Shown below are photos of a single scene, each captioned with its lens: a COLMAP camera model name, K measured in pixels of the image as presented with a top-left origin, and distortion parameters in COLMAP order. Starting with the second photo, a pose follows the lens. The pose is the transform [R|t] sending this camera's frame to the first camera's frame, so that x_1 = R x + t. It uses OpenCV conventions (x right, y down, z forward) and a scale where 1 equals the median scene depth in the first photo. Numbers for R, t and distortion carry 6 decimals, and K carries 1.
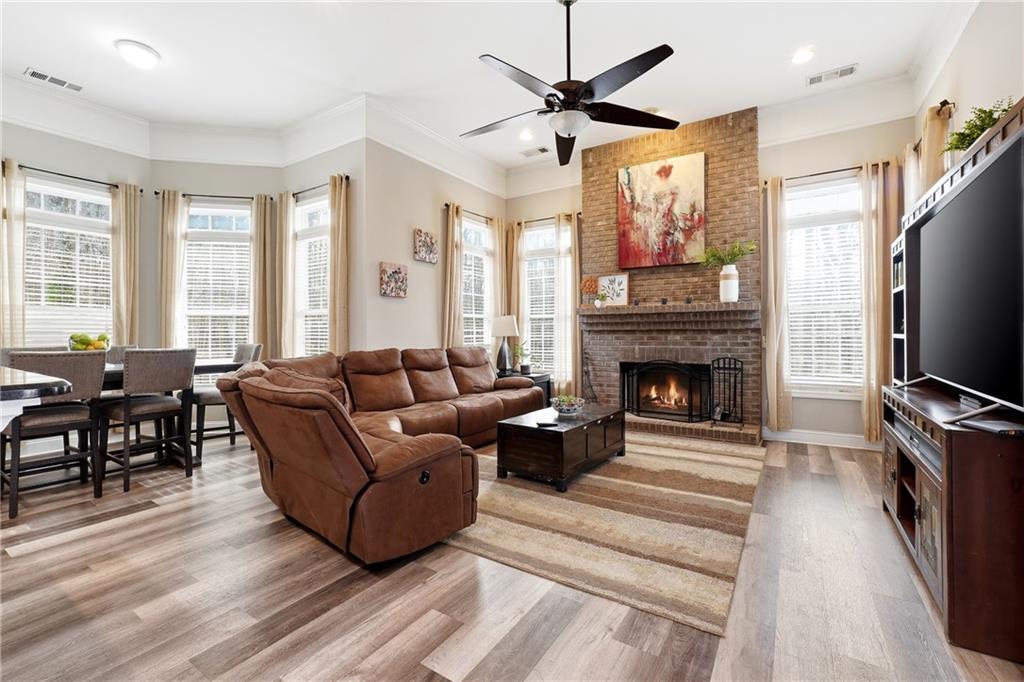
lens RADIAL K [[446.0, 0, 505.5], [0, 446.0, 335.9], [0, 0, 1]] dist [-0.002262, 0.000876]
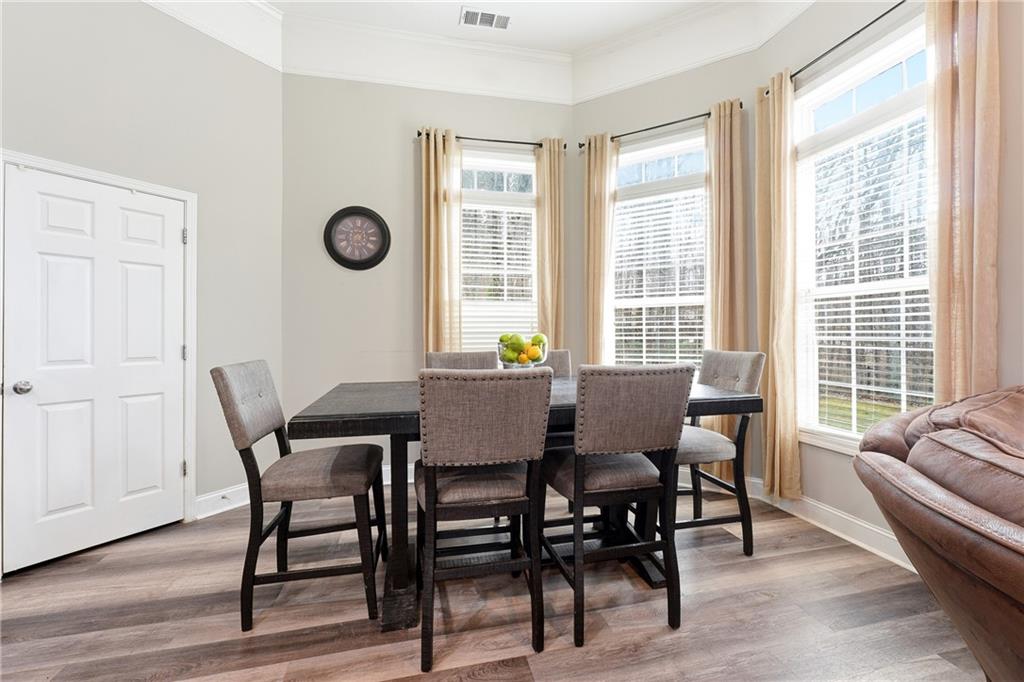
lens RADIAL K [[446.0, 0, 512.0], [0, 446.0, 336.3], [0, 0, 1]] dist [-0.002262, 0.000876]
pose [[0.736539, 0.002717, -0.676390, -0.378903], [0.001265, 0.999985, 0.005394, -0.003652], [0.676394, -0.004828, 0.736524, 0.385618]]
